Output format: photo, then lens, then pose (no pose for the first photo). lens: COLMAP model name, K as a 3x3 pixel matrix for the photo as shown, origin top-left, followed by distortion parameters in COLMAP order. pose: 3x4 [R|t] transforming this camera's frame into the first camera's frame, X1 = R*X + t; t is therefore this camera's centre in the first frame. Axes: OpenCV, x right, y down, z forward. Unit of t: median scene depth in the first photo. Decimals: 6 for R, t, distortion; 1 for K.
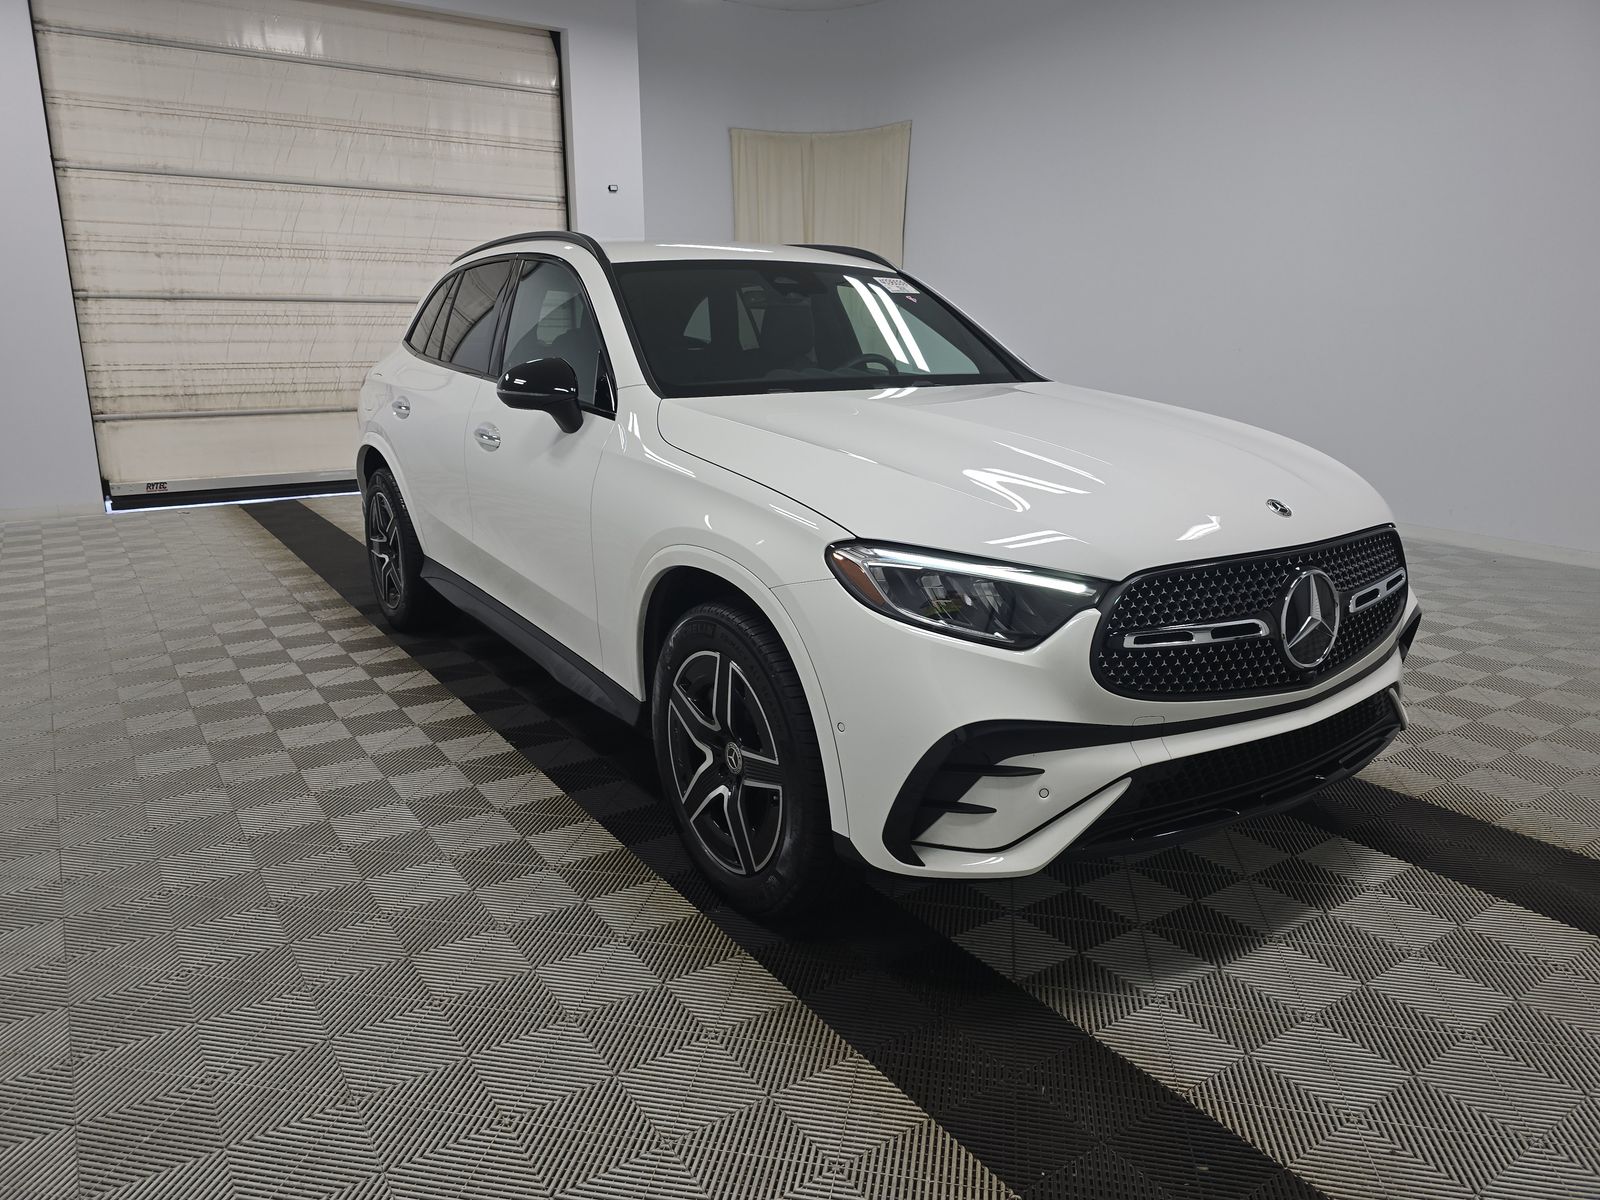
lens RADIAL K [[1090.5, 0, 795.4], [0, 1090.5, 582.1], [0, 0, 1]] dist [0.073058, -0.047947]
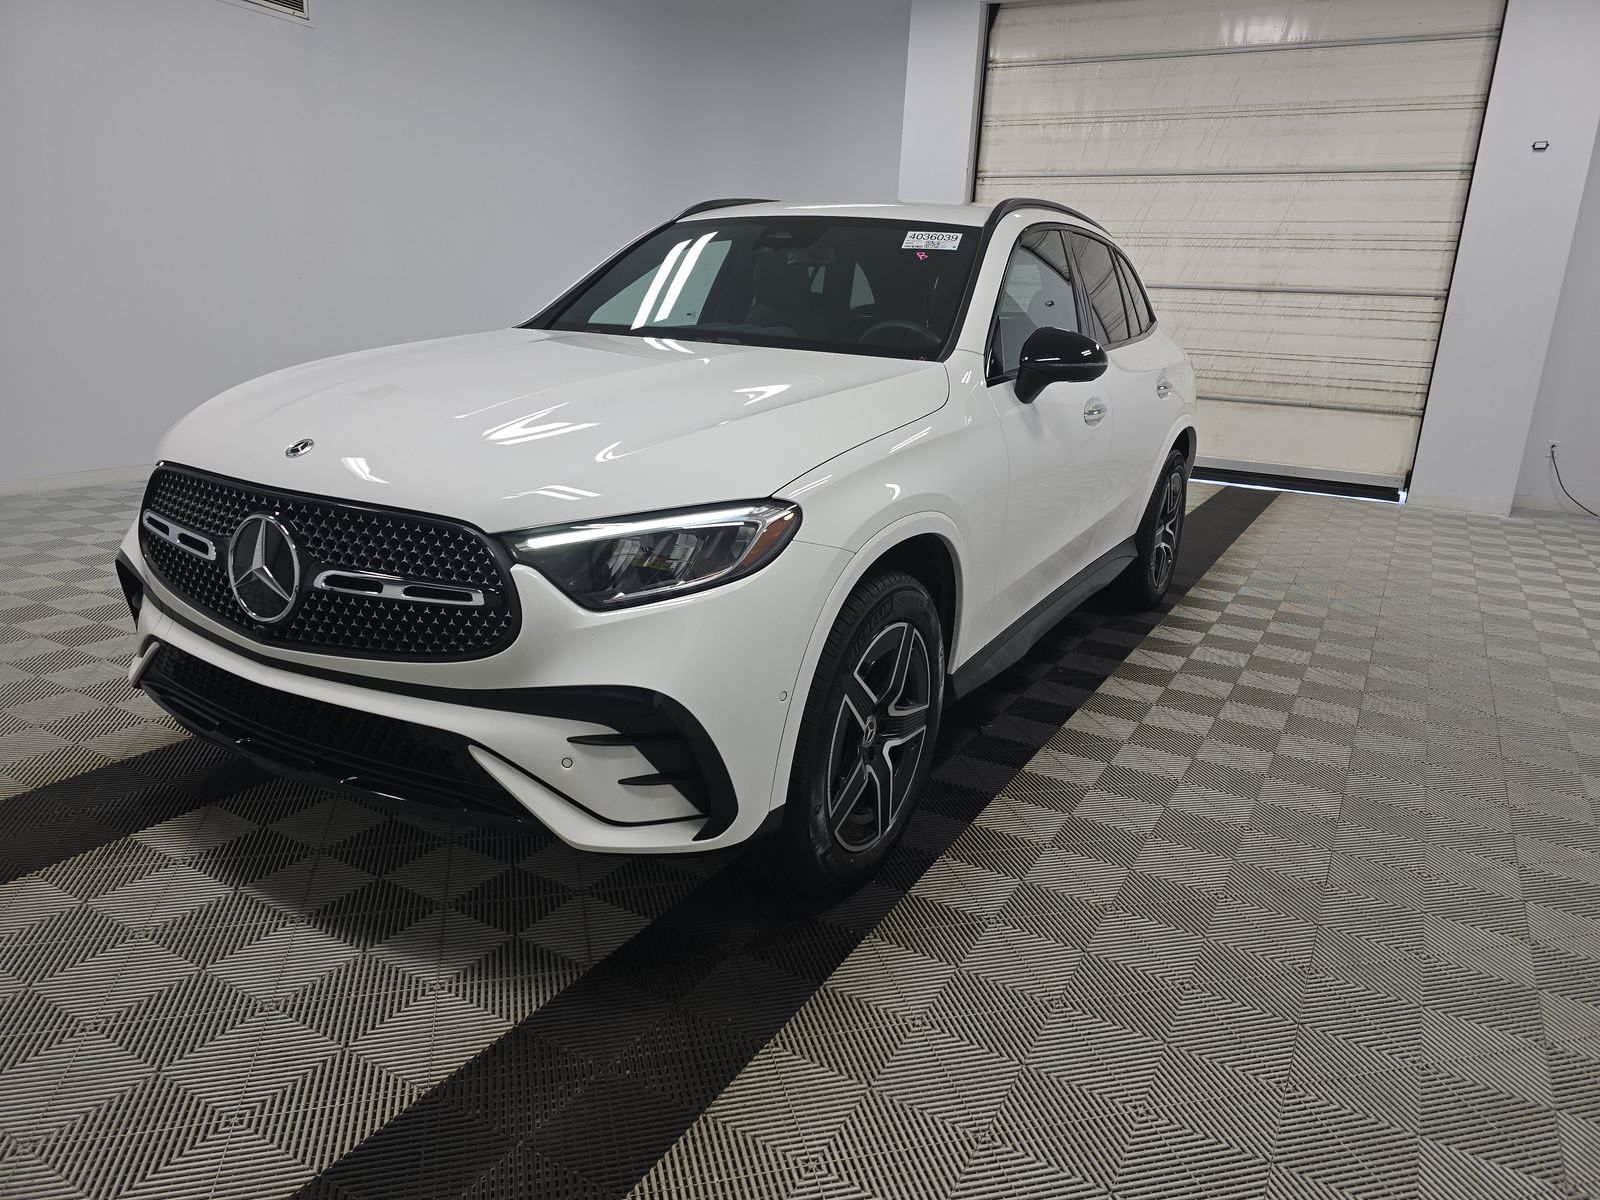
lens RADIAL K [[1053.0, 0, 771.0], [0, 1053.0, 653.5], [0, 0, 1]] dist [0.002283, -0.002761]
pose [[0.434913, 0.311779, -0.844775, 0.378386], [-0.247251, 0.943435, 0.220900, -0.054669], [0.865863, 0.112799, 0.487400, 0.229587]]
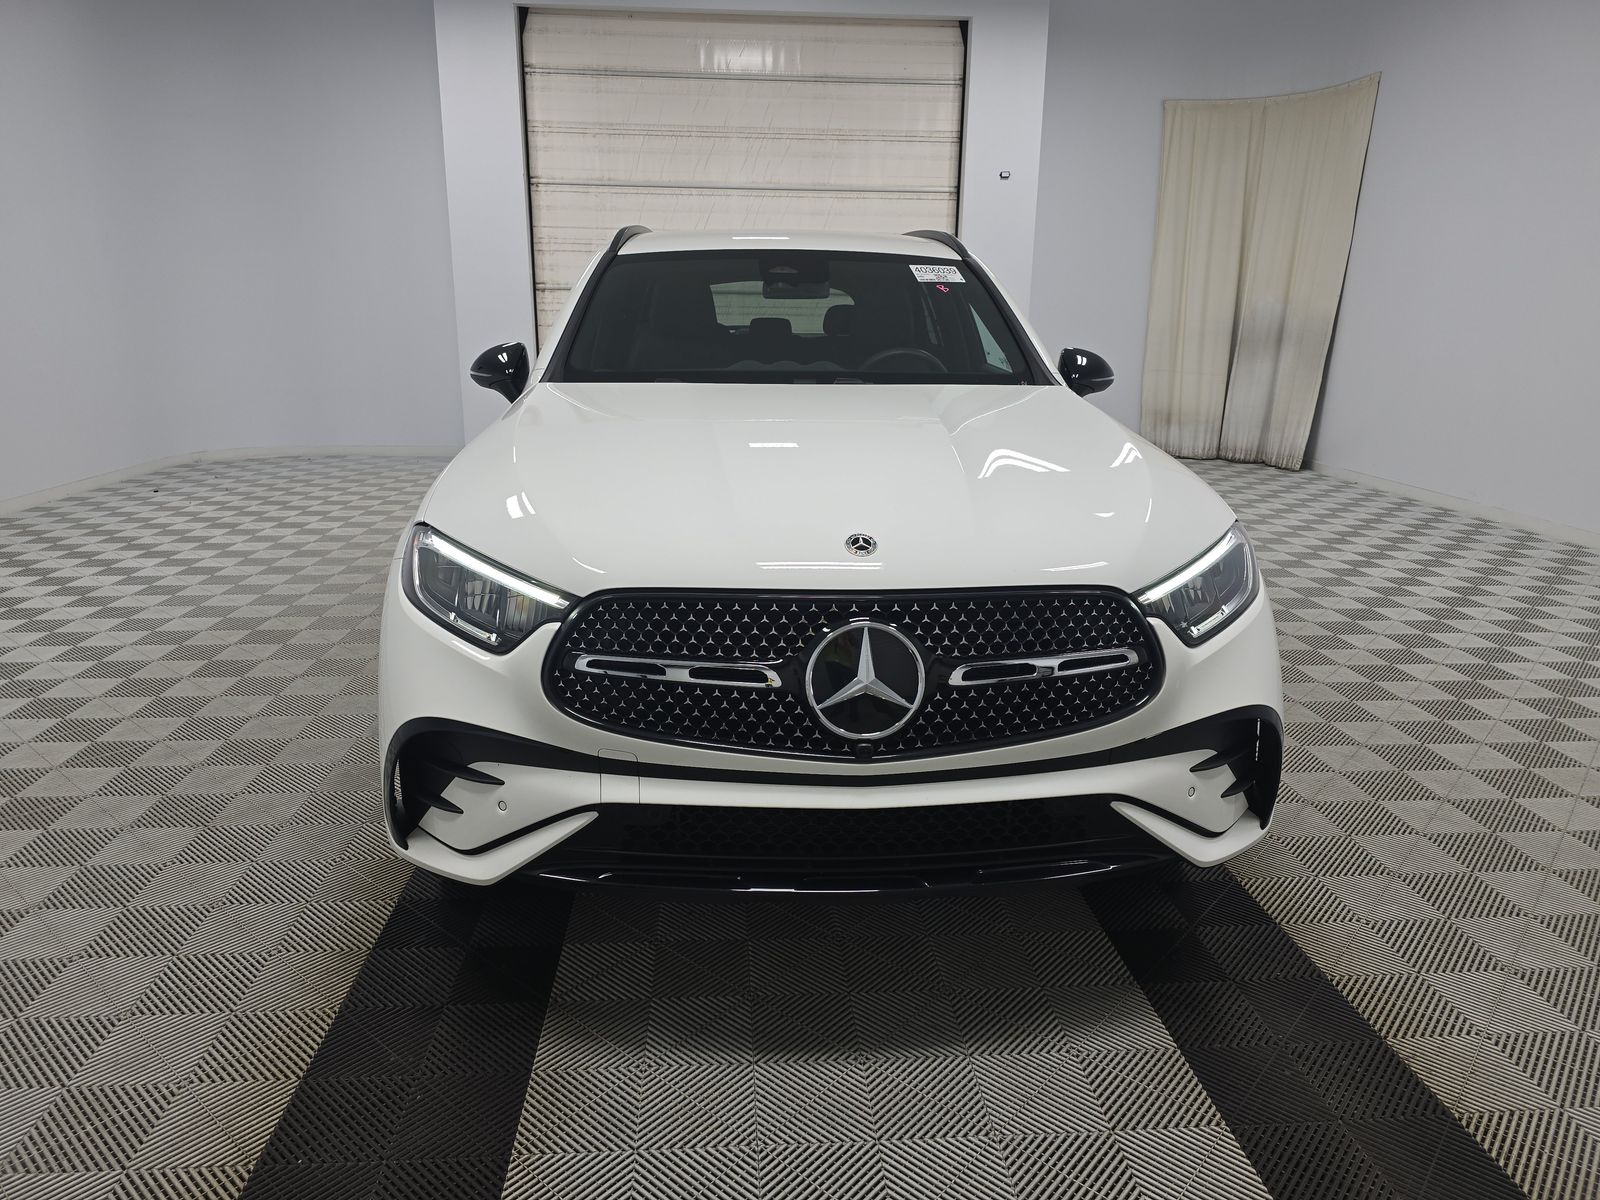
lens RADIAL K [[1076.9, 0, 800.0], [0, 1076.9, 600.0], [0, 0, 1]] dist [0.043705, -0.002663]
pose [[0.871300, 0.138426, -0.470823, 0.205739], [-0.125445, 0.990343, 0.059021, -0.017448], [0.474446, 0.007637, 0.880251, 0.068320]]
